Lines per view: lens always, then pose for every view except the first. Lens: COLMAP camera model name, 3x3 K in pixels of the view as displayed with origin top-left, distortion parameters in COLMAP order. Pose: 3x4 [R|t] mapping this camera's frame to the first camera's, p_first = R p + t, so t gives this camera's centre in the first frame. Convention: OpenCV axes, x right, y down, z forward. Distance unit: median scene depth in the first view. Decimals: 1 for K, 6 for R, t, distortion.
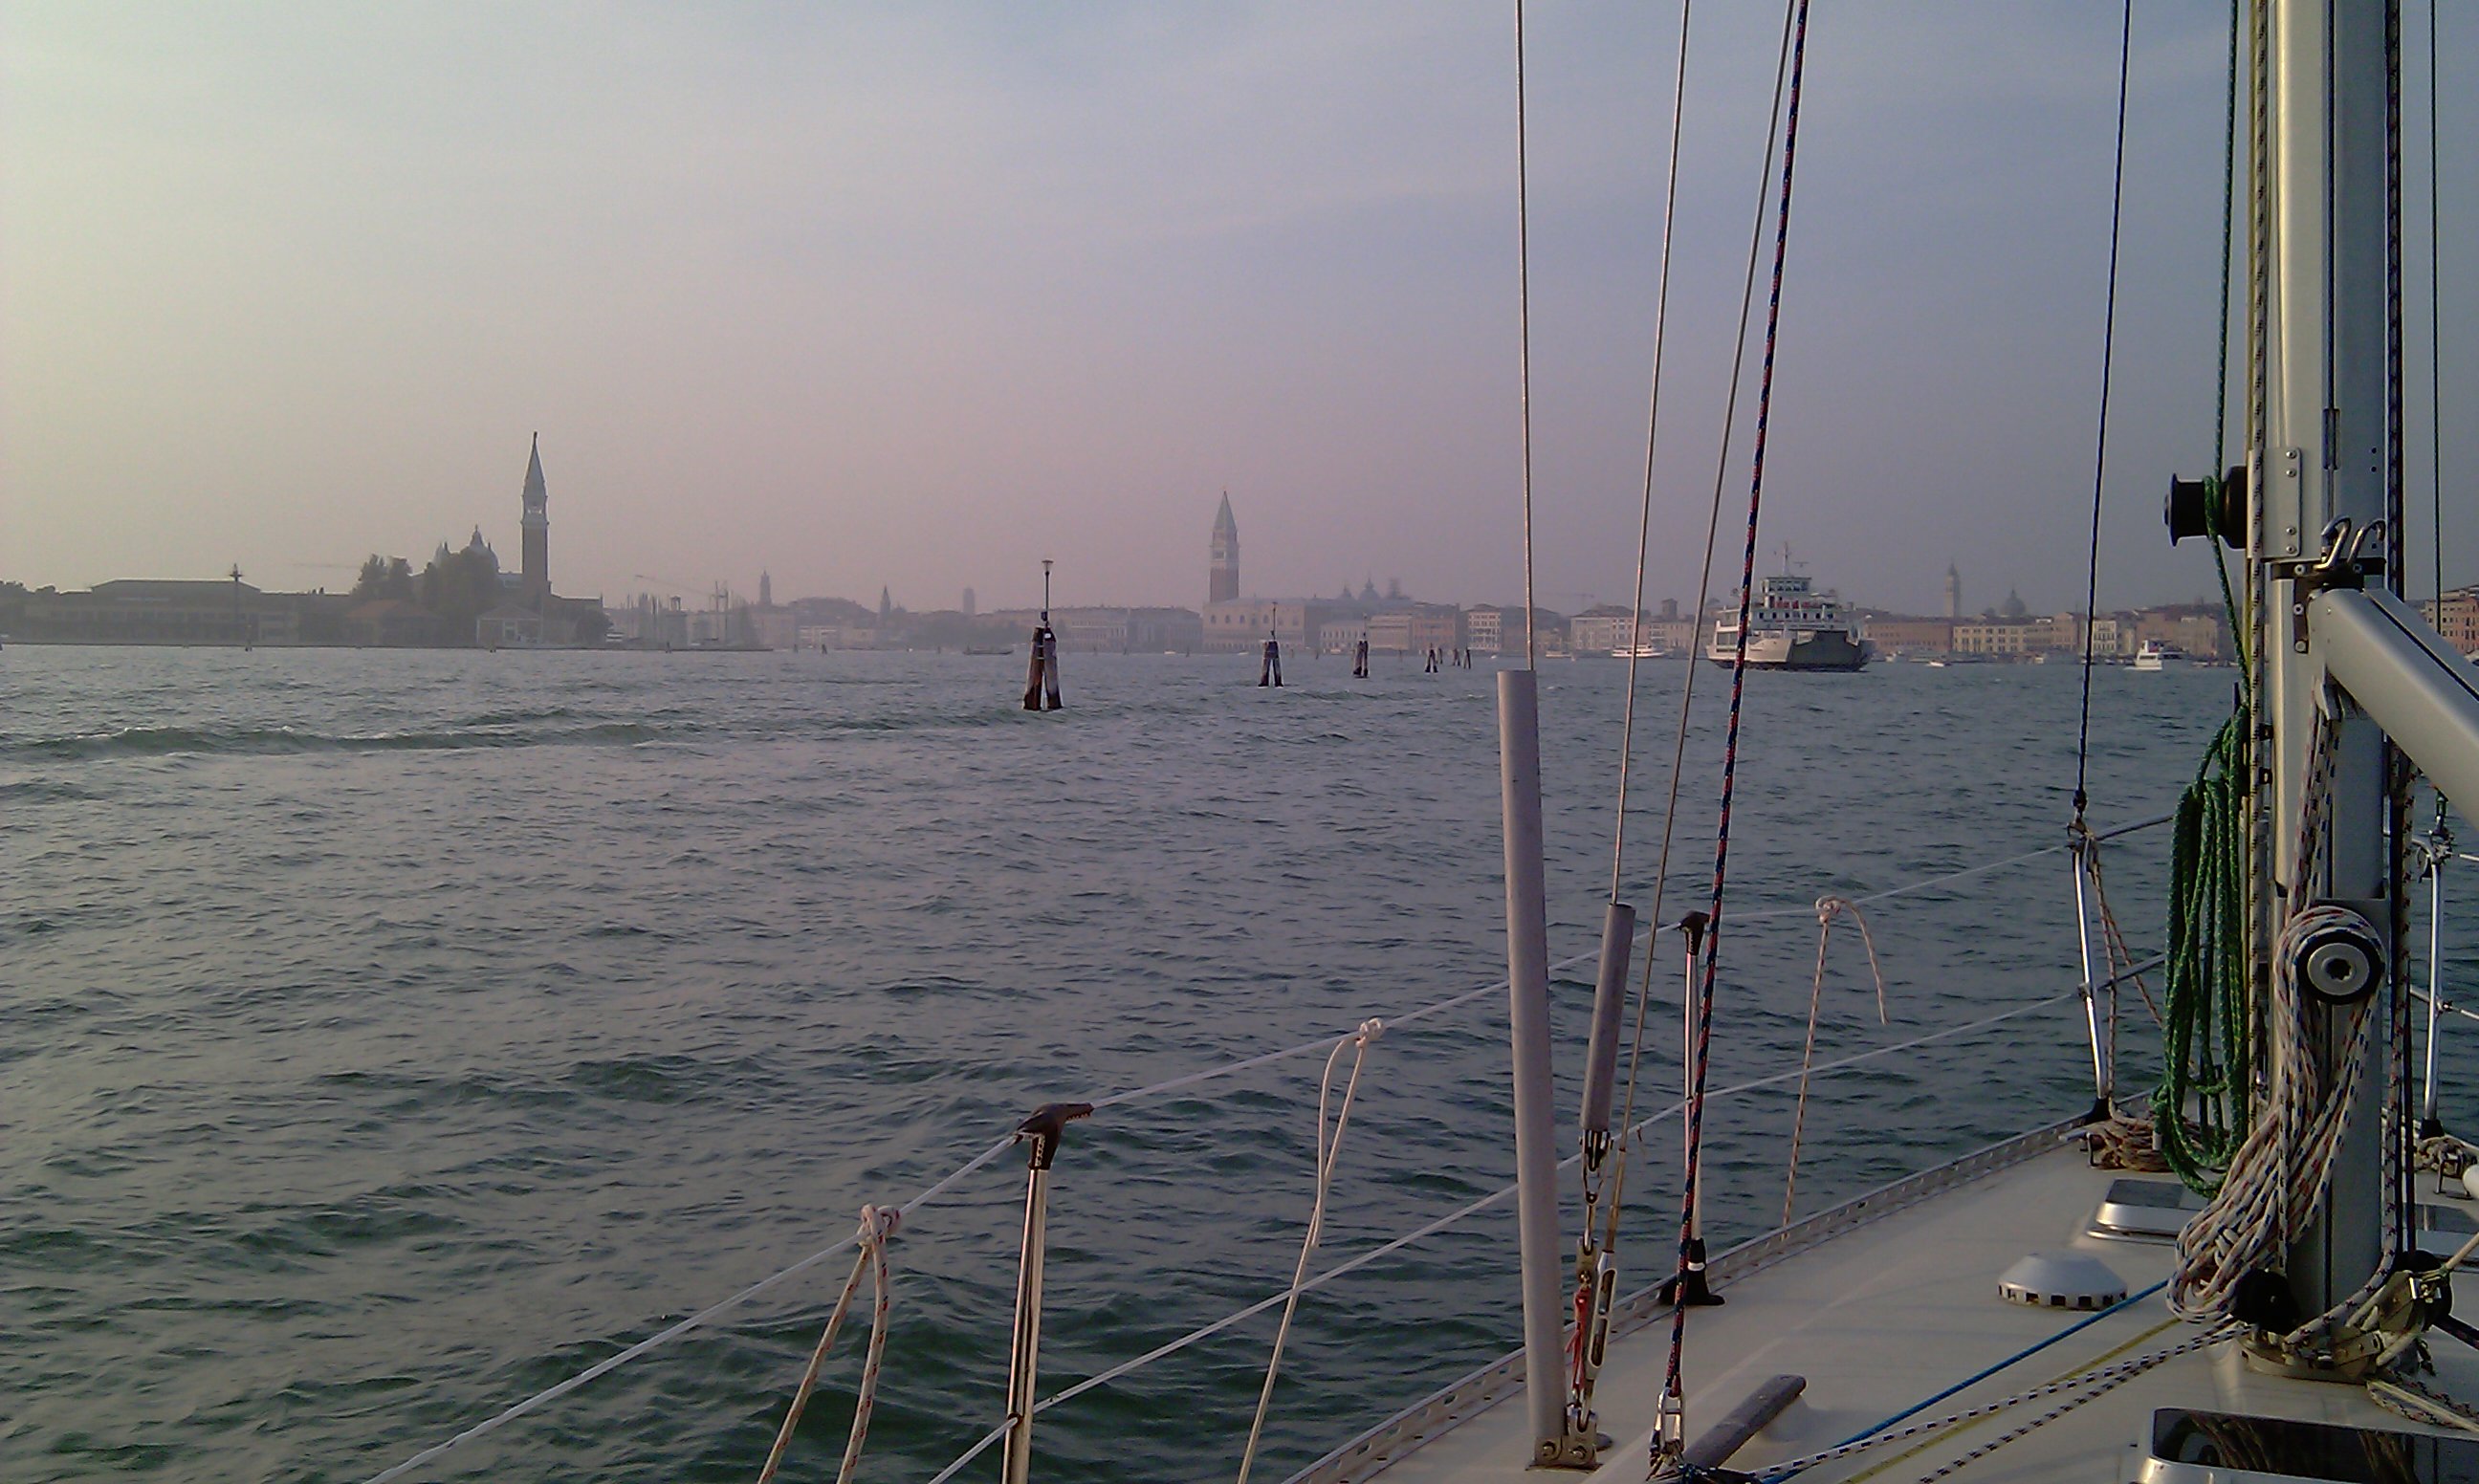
lens RADIAL K [[2387.0, 0, 1239.5], [0, 2387.0, 742.0], [0, 0, 1]] dist [0.013132, -0.013294]
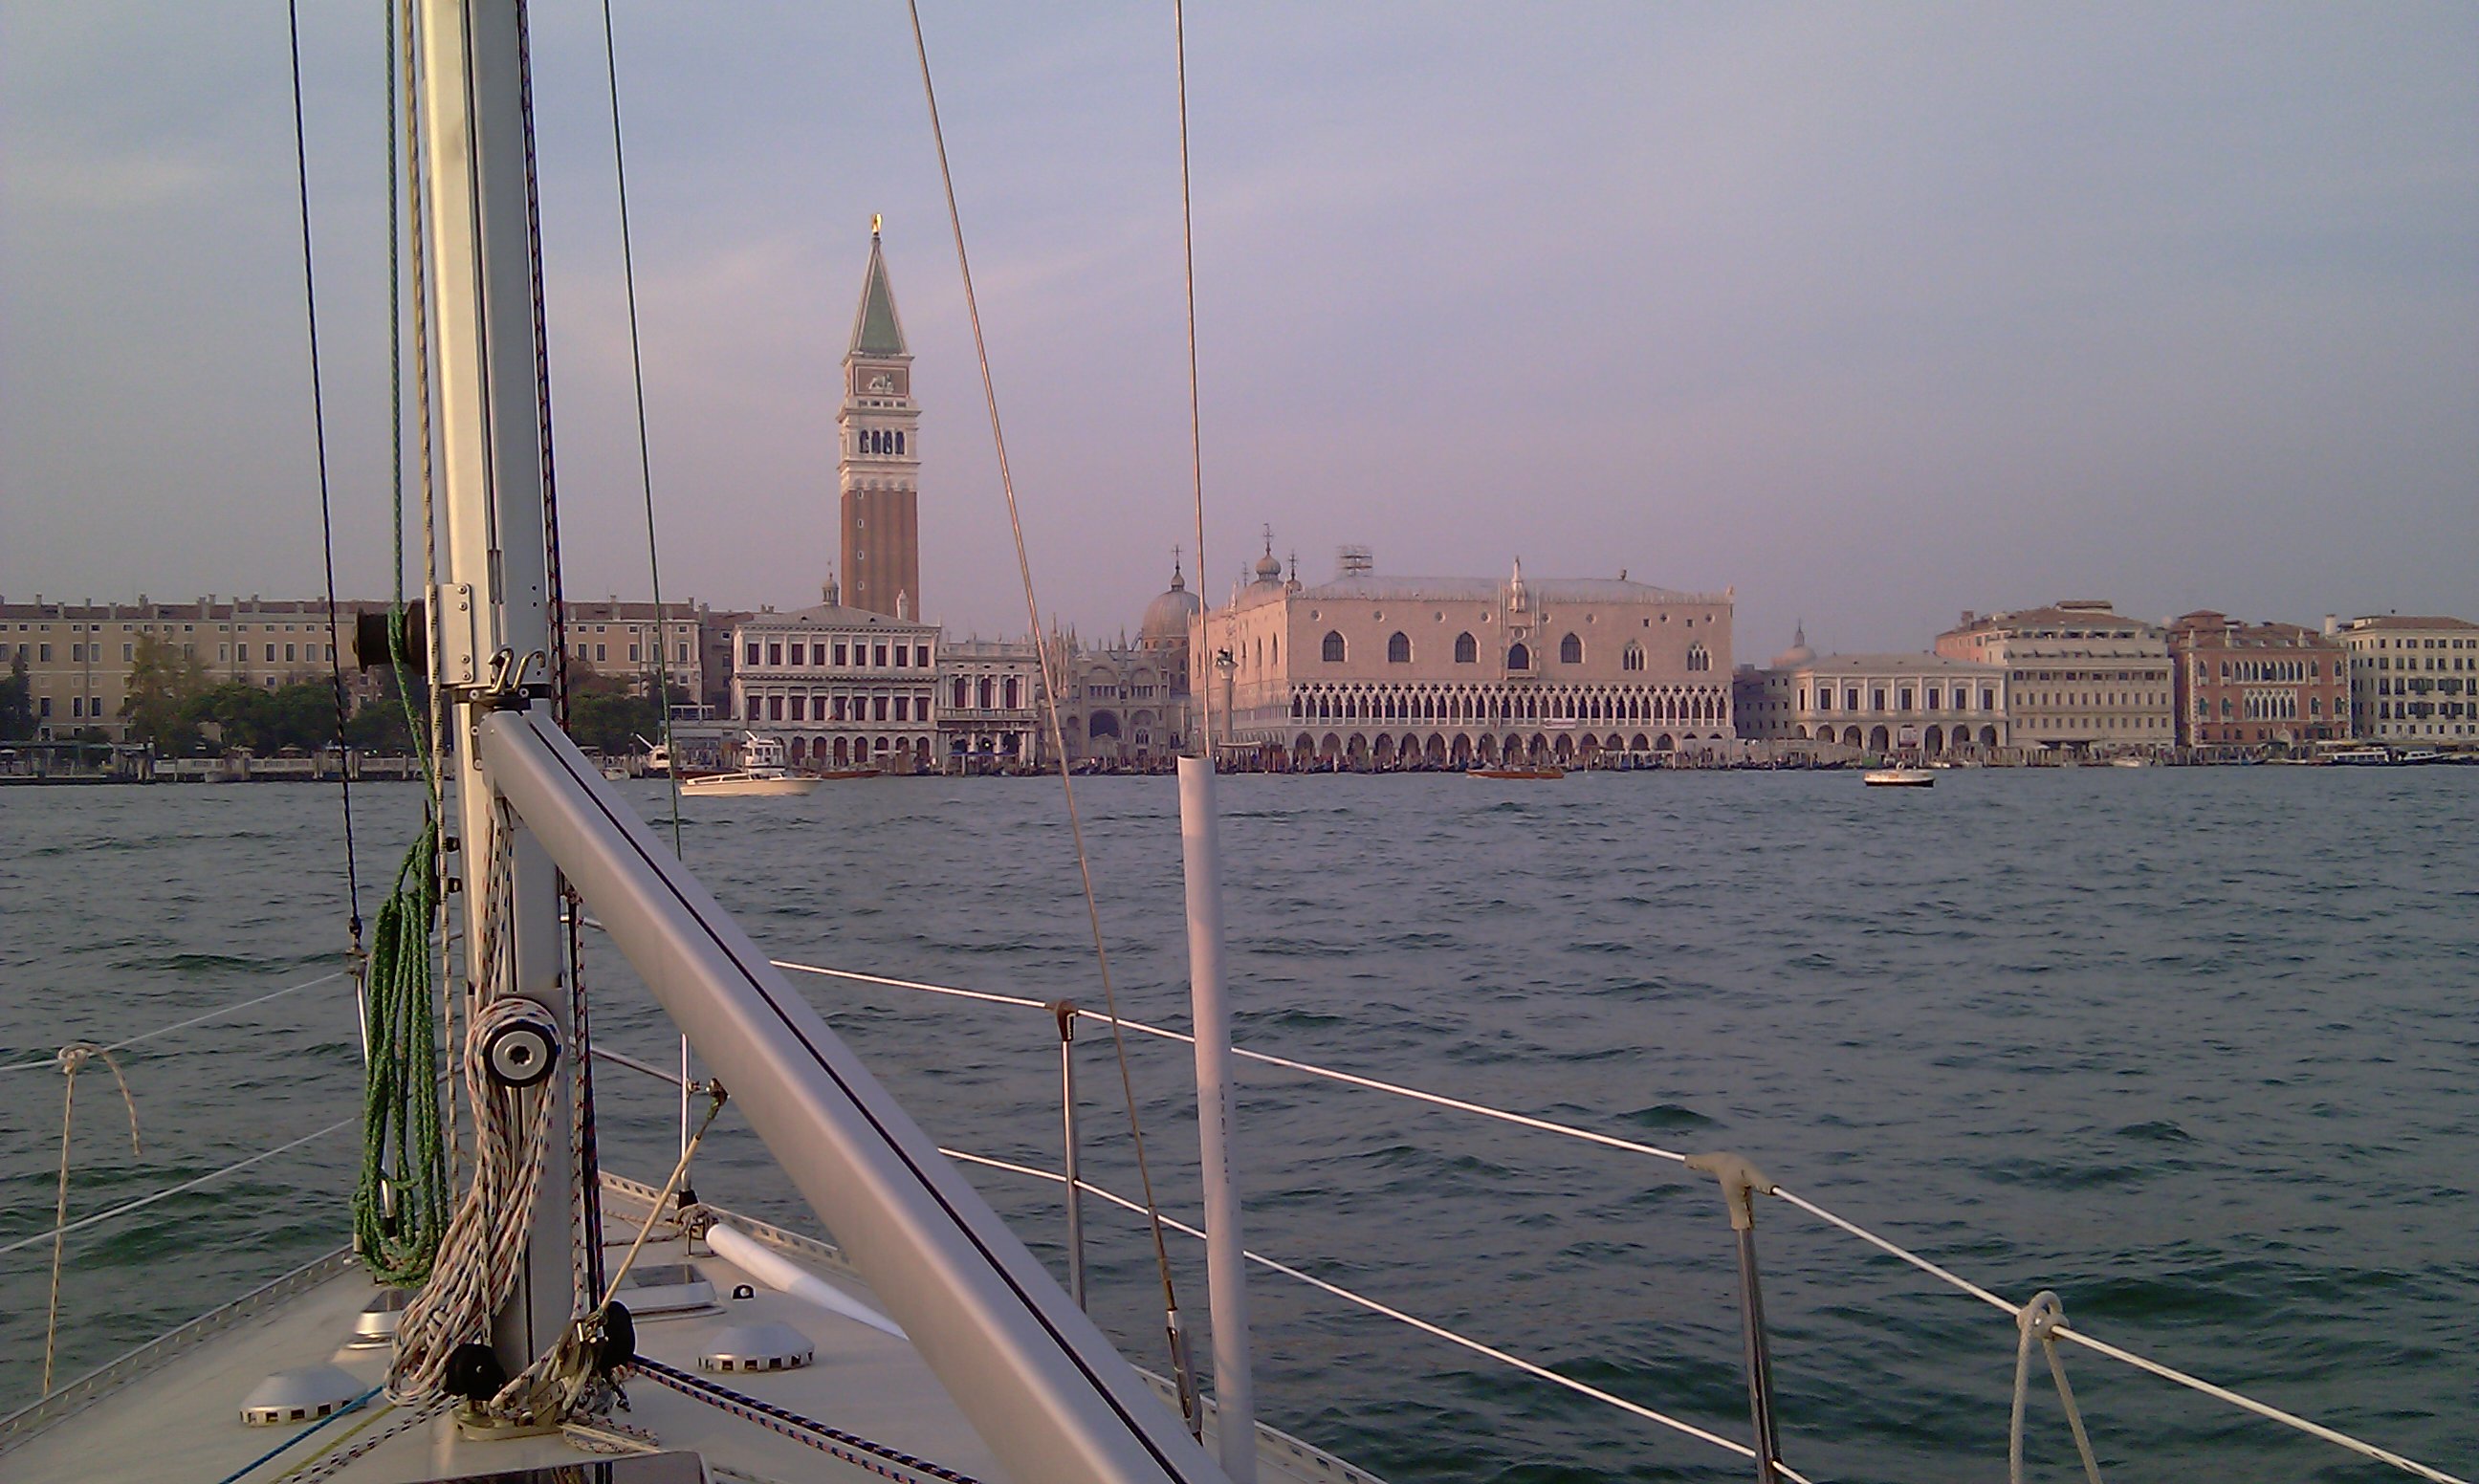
lens RADIAL K [[2387.0, 0, 1239.5], [0, 2387.0, 742.0], [0, 0, 1]] dist [0.013132, -0.013294]
pose [[0.791151, -0.025777, 0.611077, 0.051025], [0.060933, 0.997463, -0.036813, 0.011385], [-0.608578, 0.066360, 0.790714, -0.078149]]
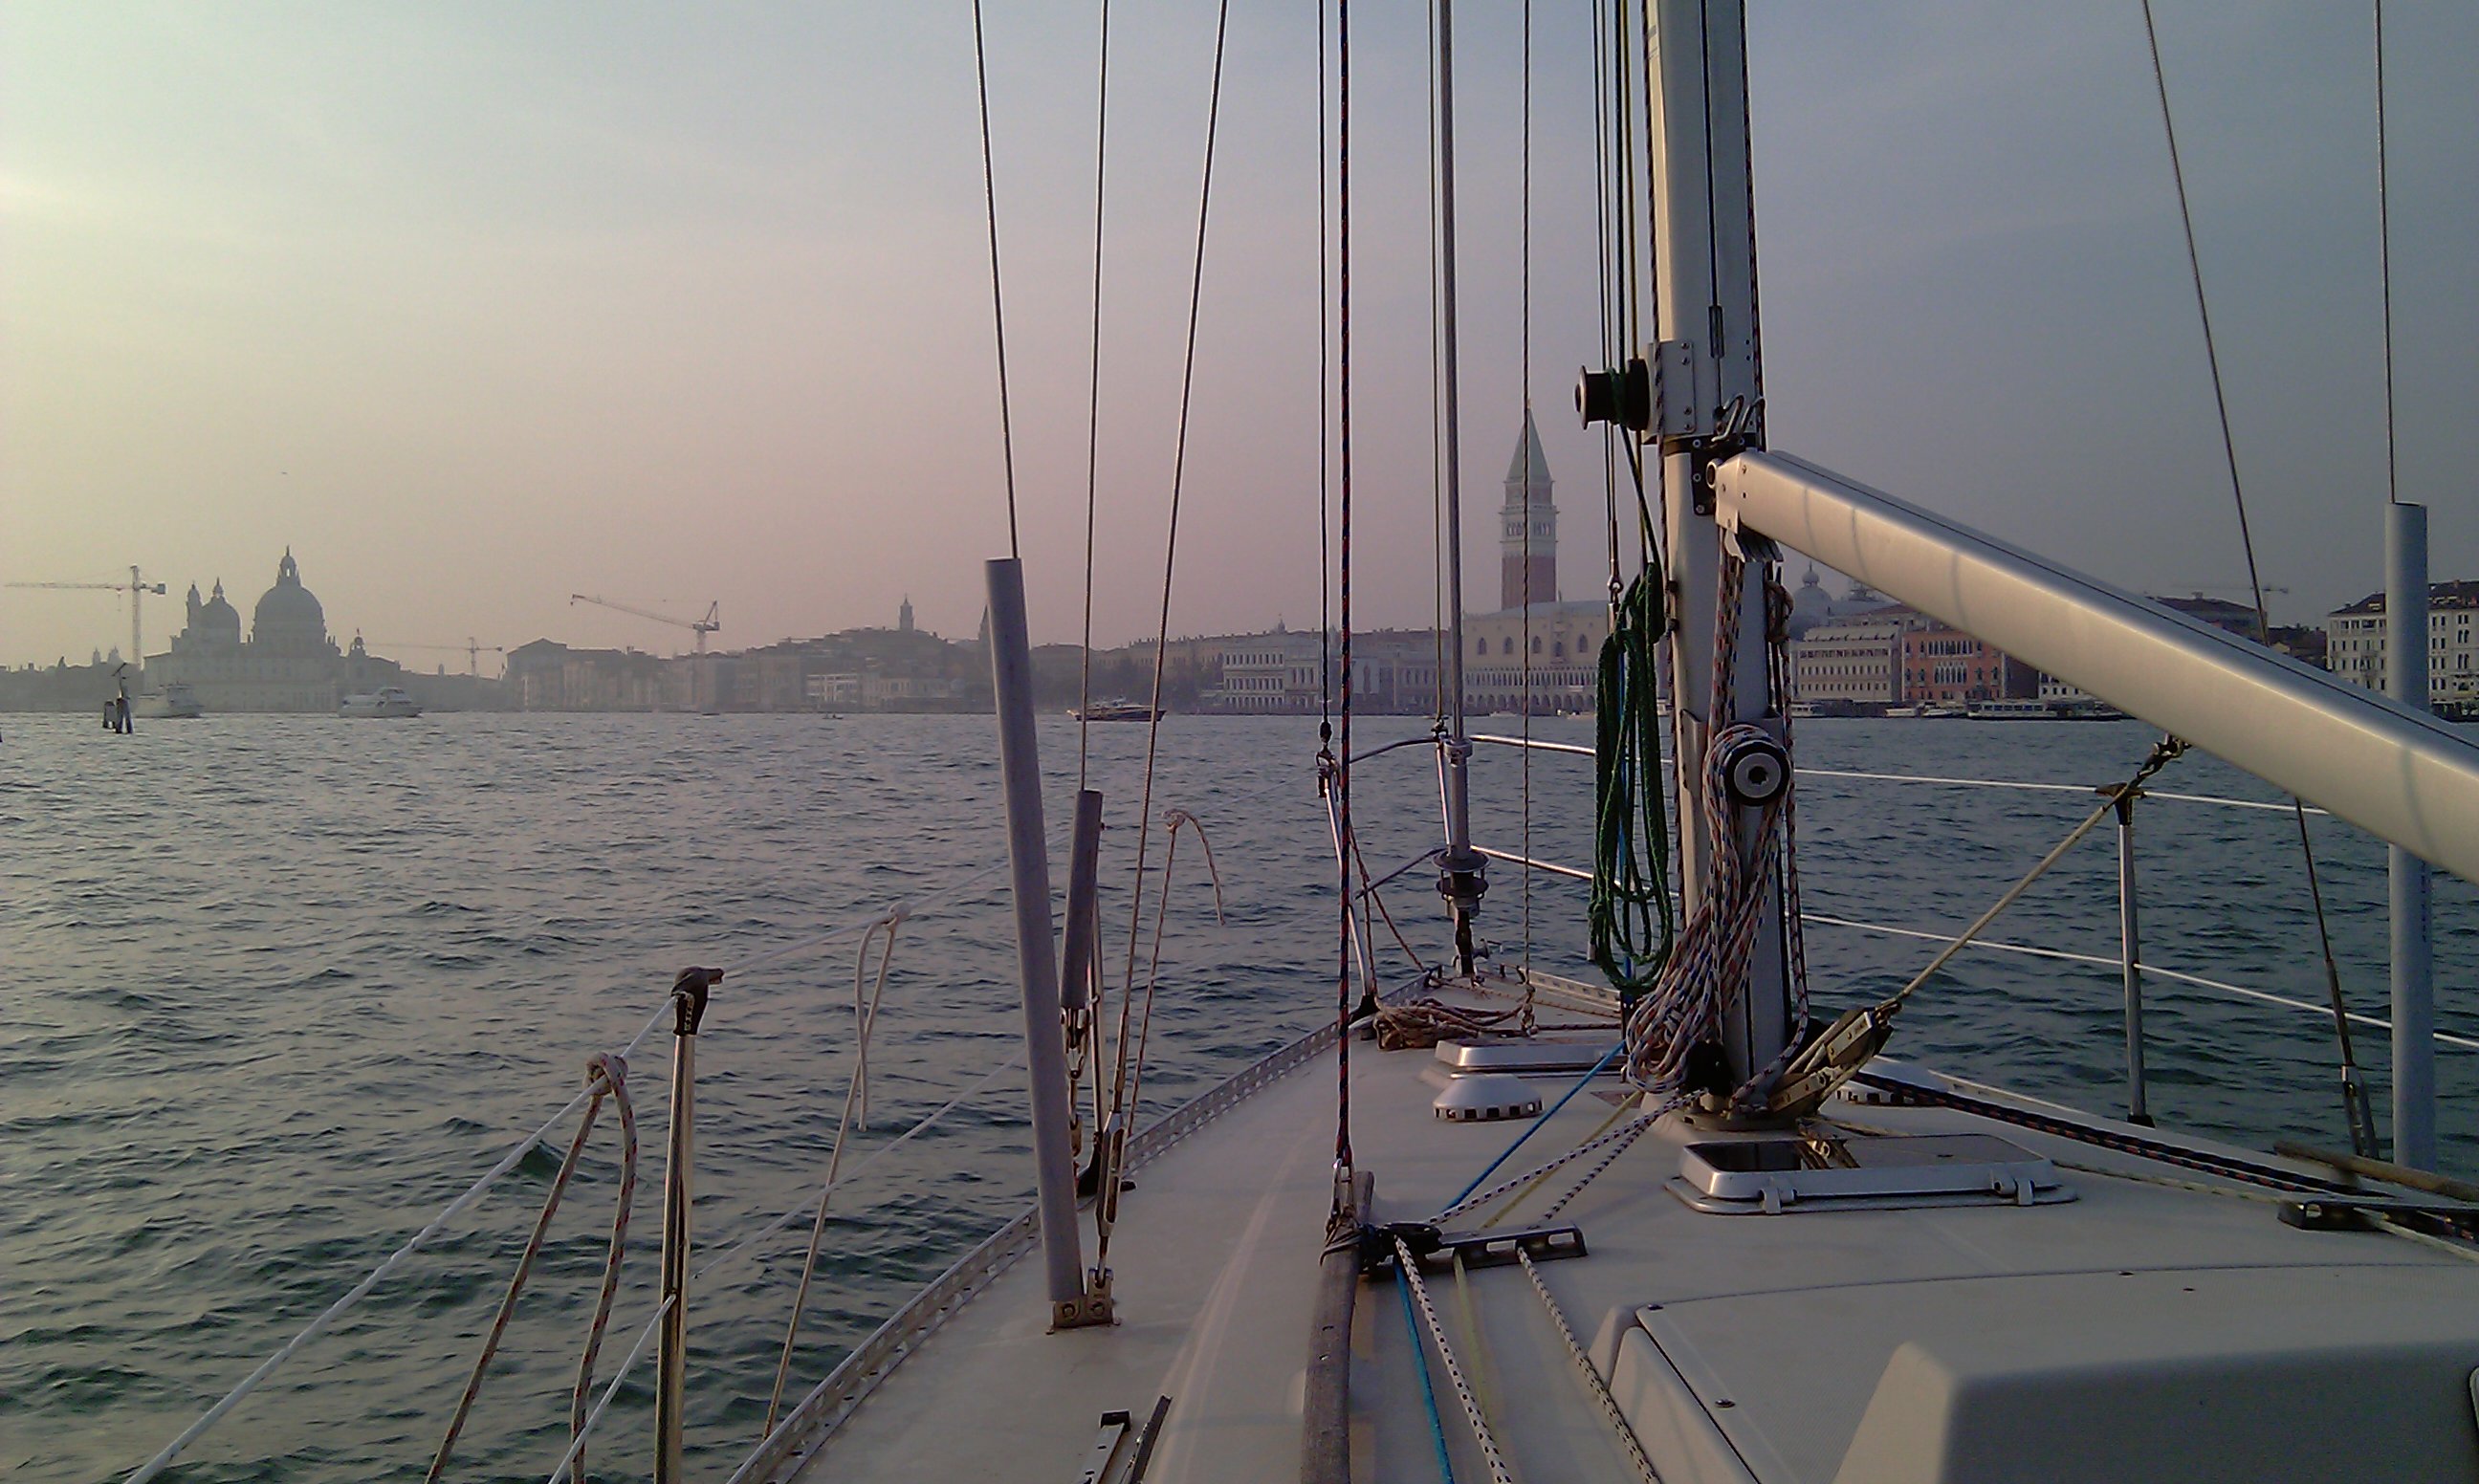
lens RADIAL K [[2368.7, 0, 1239.5], [0, 2368.7, 742.0], [0, 0, 1]] dist [0.087566, -0.004468]
pose [[0.914030, -0.038905, 0.403777, -0.239009], [0.048186, 0.998756, -0.012844, 0.078424], [-0.402775, 0.031197, 0.914767, 0.027687]]
